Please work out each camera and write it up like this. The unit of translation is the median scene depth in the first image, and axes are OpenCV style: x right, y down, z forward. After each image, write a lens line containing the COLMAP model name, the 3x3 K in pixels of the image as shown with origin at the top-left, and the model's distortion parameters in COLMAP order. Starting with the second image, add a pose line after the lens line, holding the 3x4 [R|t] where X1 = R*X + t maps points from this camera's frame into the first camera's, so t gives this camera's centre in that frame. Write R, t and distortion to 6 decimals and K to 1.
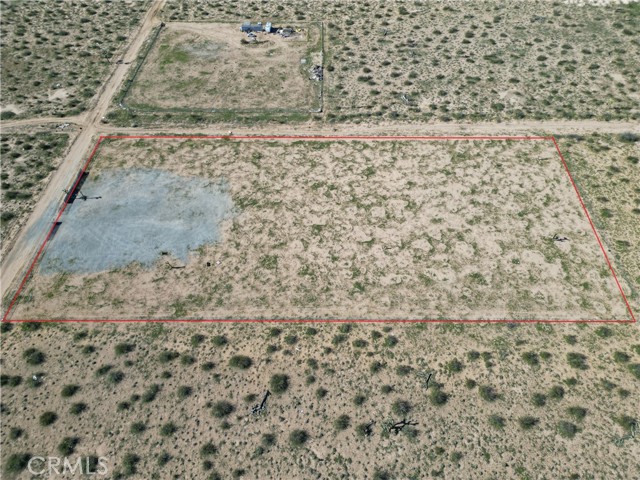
lens RADIAL K [[441.7, 0, 318.7], [0, 441.7, 239.6], [0, 0, 1]] dist [0.076116, -0.066487]
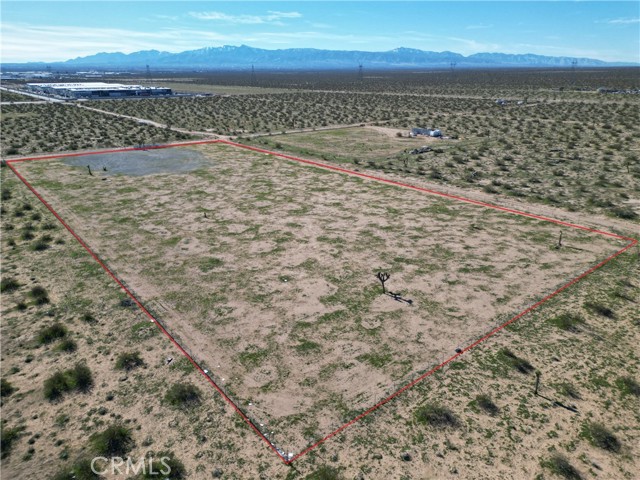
lens RADIAL K [[441.7, 0, 320.6], [0, 441.7, 241.2], [0, 0, 1]] dist [0.076116, -0.066487]
pose [[0.642068, 0.274191, -0.715938, 0.724484], [-0.580157, 0.784246, -0.219945, 0.091591], [0.501165, 0.556577, 0.662613, 0.566550]]
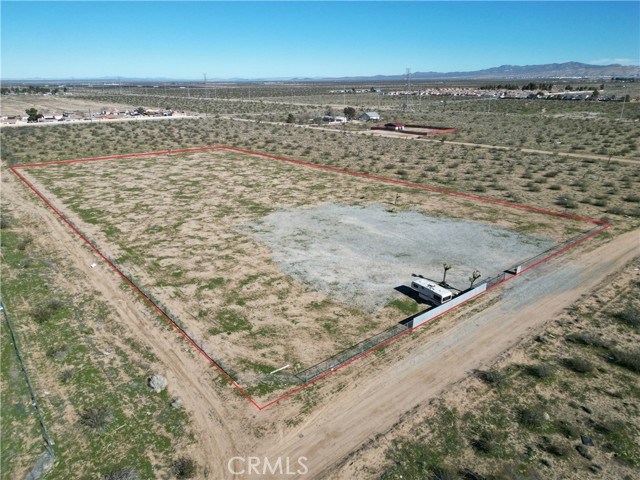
lens RADIAL K [[441.7, 0, 320.1], [0, 441.7, 241.4], [0, 0, 1]] dist [0.076116, -0.066487]
pose [[-0.635758, -0.257970, 0.727505, -0.747142], [0.587788, 0.449106, 0.672911, -0.478396], [-0.500317, 0.855427, -0.133891, 1.072559]]
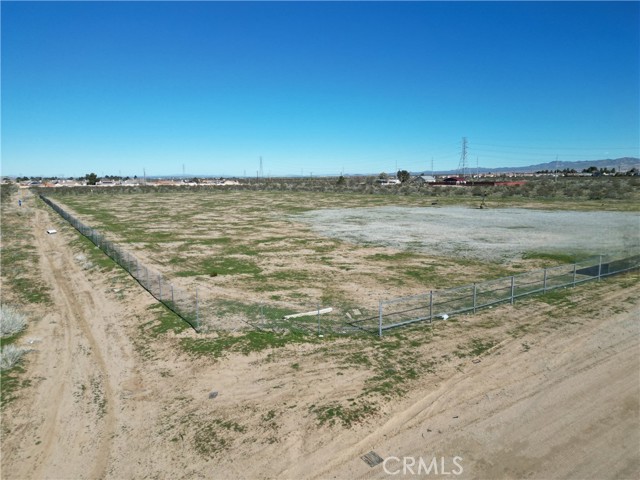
lens RADIAL K [[441.7, 0, 322.0], [0, 441.7, 239.8], [0, 0, 1]] dist [0.076116, -0.066487]
pose [[-0.550482, -0.115446, 0.826827, -0.627527], [0.634742, 0.585445, 0.504339, -0.317078], [-0.542285, 0.802451, -0.248998, 1.134032]]
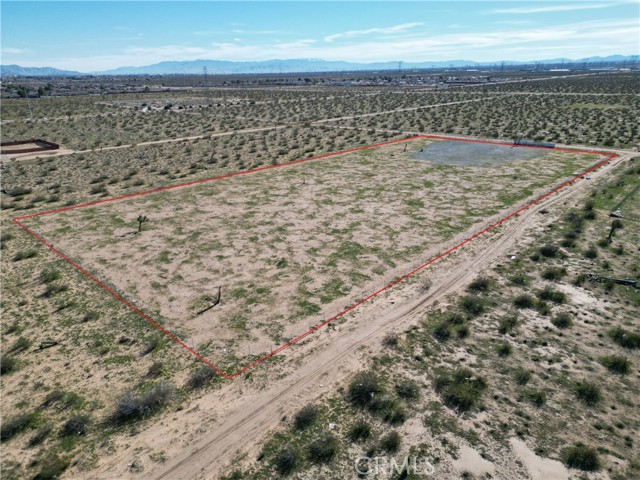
lens RADIAL K [[441.7, 0, 322.8], [0, 441.7, 237.7], [0, 0, 1]] dist [0.076116, -0.066487]
pose [[-0.676938, 0.273984, -0.683146, 0.724323], [-0.544606, 0.437913, 0.715288, -0.566689], [0.495135, 0.856251, -0.147227, 1.128553]]
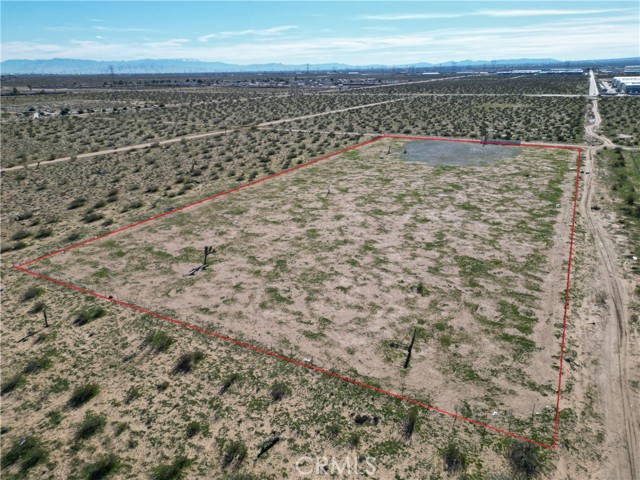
lens RADIAL K [[441.7, 0, 321.9], [0, 441.7, 239.0], [0, 0, 1]] dist [0.076116, -0.066487]
pose [[-0.475673, 0.322112, -0.818522, 0.809195], [-0.656752, 0.488977, 0.574089, -0.383216], [0.585160, 0.810645, -0.021046, 0.970026]]
